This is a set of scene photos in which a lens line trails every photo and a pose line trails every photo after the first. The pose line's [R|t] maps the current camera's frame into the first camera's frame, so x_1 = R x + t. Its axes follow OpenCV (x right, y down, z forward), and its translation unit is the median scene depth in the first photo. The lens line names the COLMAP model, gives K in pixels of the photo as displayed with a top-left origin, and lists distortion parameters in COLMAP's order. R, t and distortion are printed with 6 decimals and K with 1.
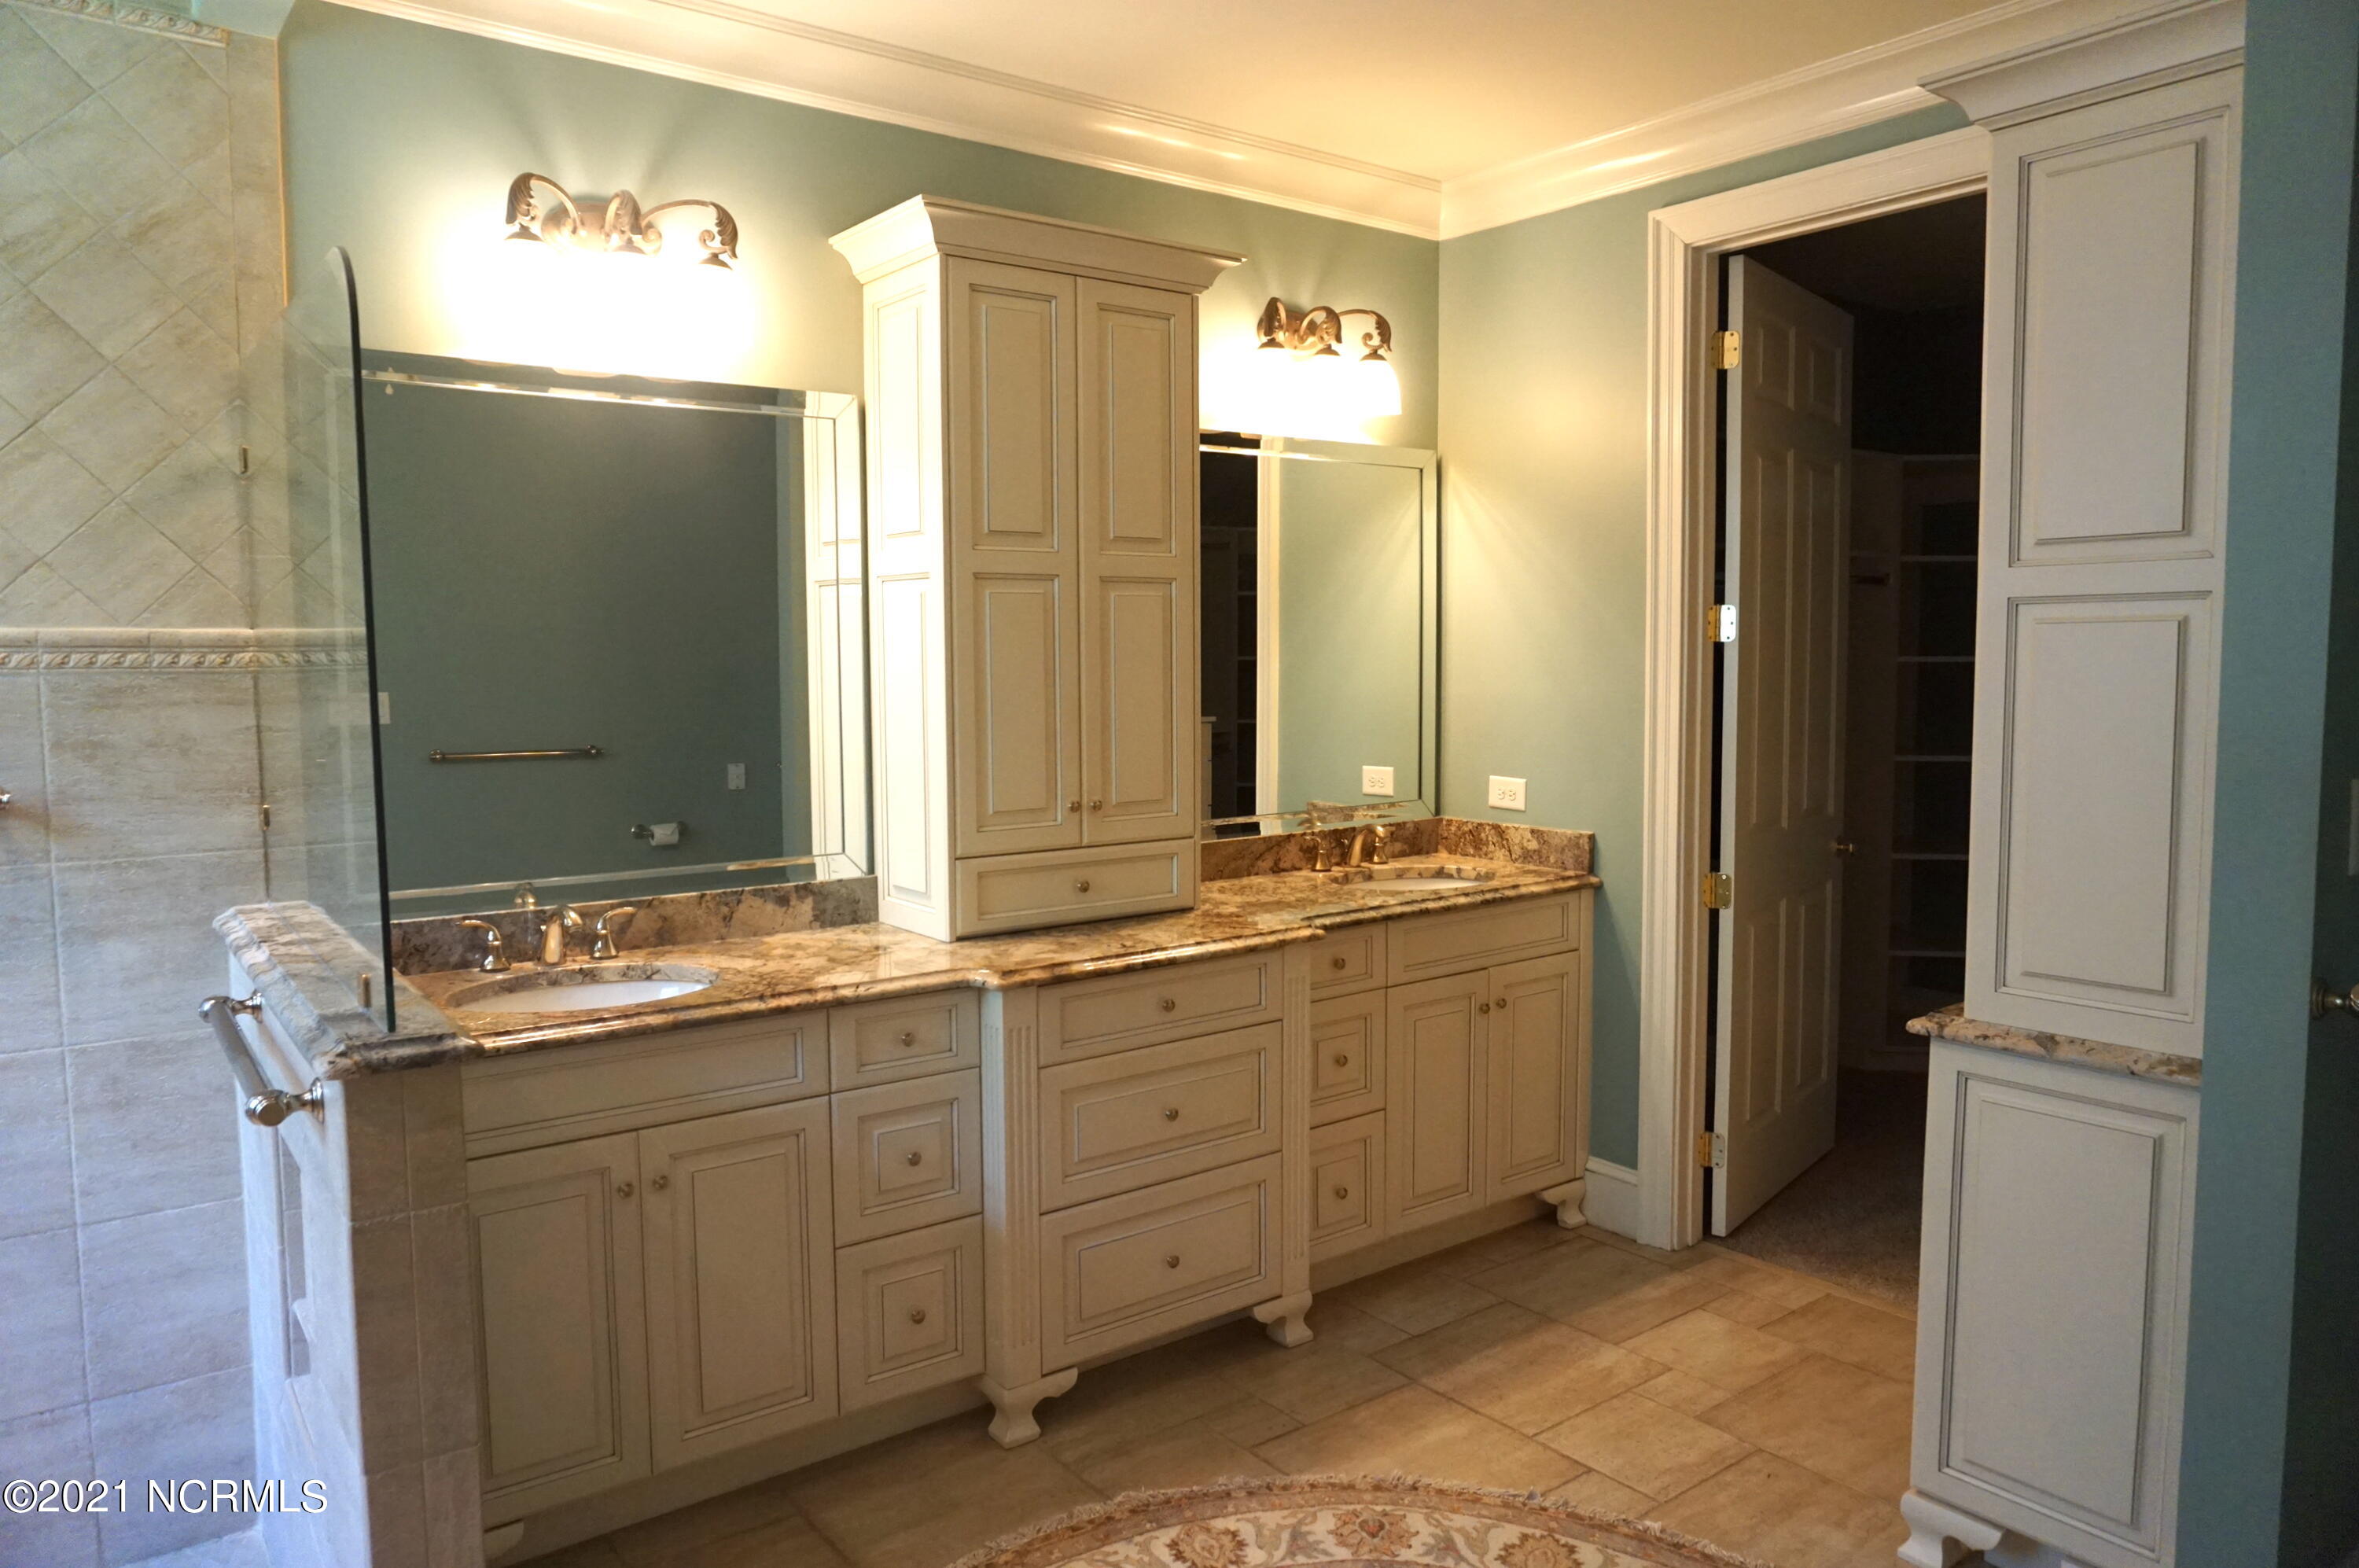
lens RADIAL K [[1621.8, 0, 1184.4], [0, 1621.8, 771.0], [0, 0, 1]] dist [0.004885, 0.008092]
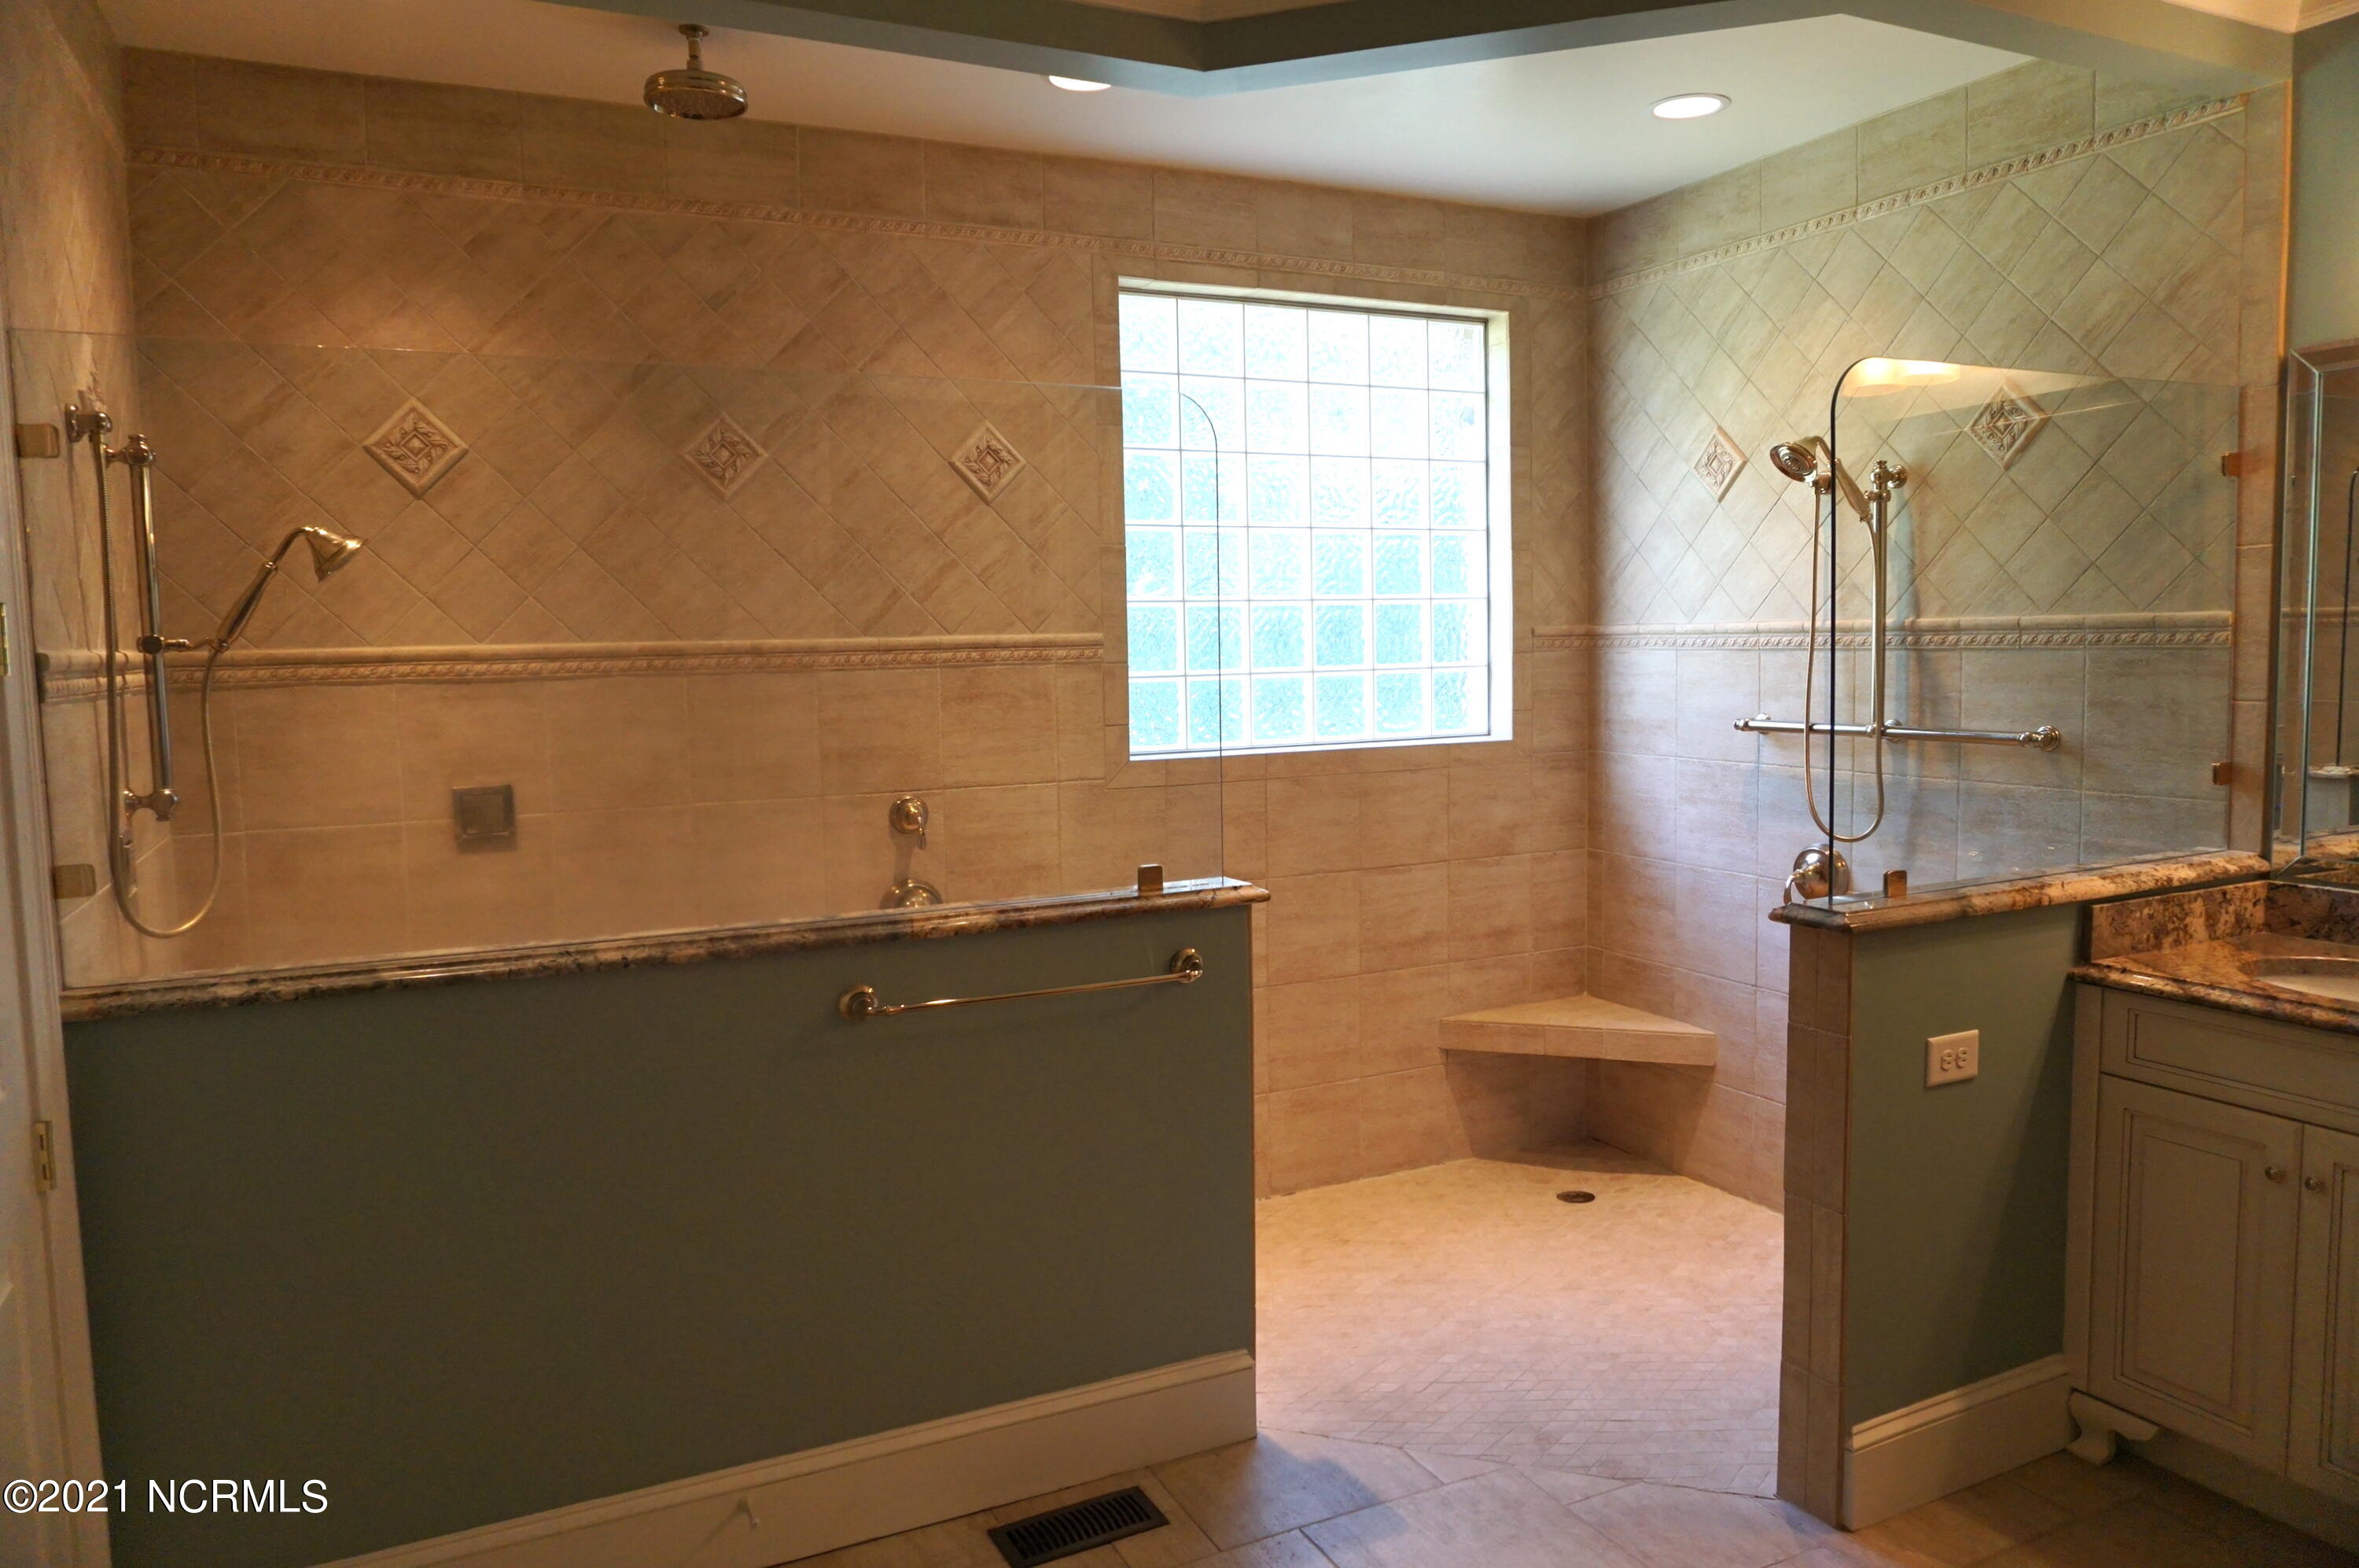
lens RADIAL K [[1621.8, 0, 1185.4], [0, 1621.8, 790.1], [0, 0, 1]] dist [0.004885, 0.008092]
pose [[-0.192412, 0.096228, -0.976585, 0.742907], [-0.056237, 0.992464, 0.108873, -0.047088], [0.979702, 0.075869, -0.185550, 0.516562]]
